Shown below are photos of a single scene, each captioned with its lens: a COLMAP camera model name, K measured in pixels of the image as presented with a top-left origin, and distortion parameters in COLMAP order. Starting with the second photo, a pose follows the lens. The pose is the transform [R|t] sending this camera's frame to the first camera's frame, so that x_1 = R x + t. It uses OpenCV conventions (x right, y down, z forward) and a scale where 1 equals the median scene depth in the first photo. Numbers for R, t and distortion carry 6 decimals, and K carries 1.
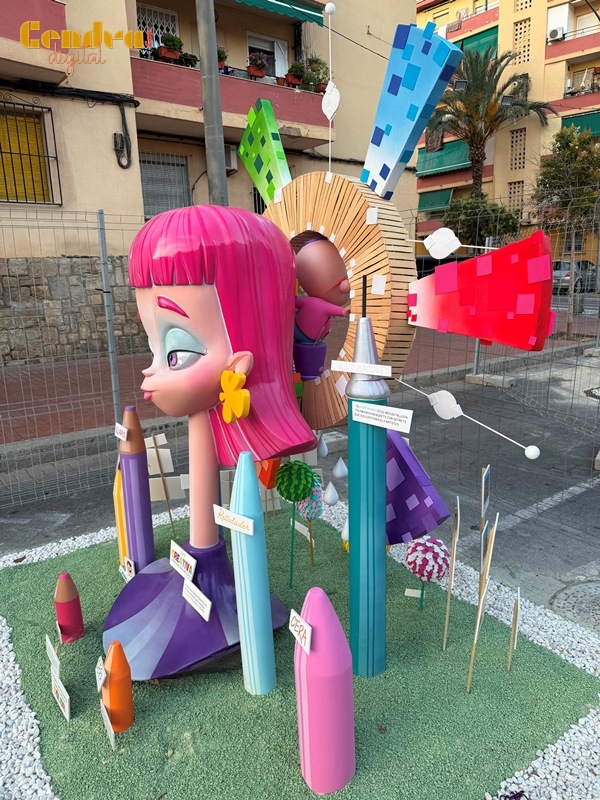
lens RADIAL K [[576.8, 0, 292.0], [0, 576.8, 410.8], [0, 0, 1]] dist [0.003039, 0.001020]
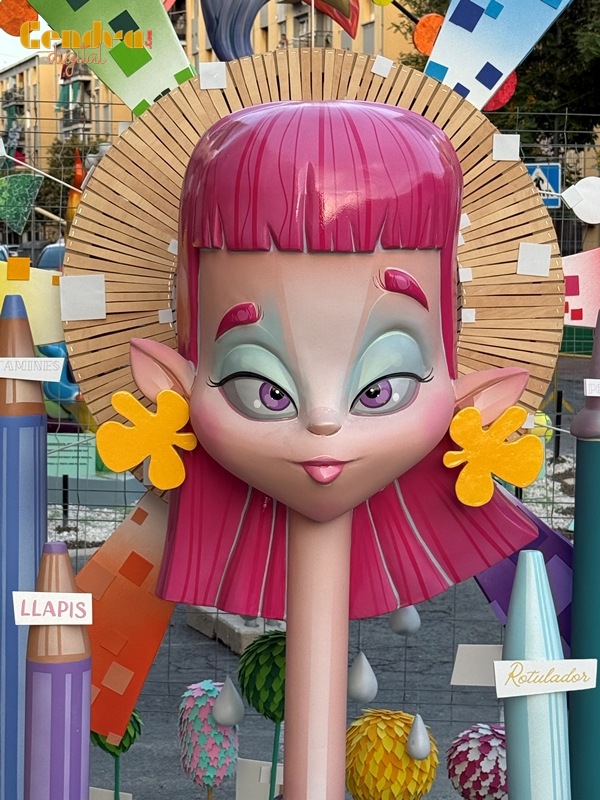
lens RADIAL K [[1861.9, 0, 279.1], [0, 1861.9, 393.4], [0, 0, 1]] dist [0.118497, 0.000000]
pose [[0.551033, -0.031315, 0.833896, -1.624678], [0.166102, 0.983415, -0.072830, 0.014222], [-0.817785, 0.178643, 0.547096, 0.183721]]
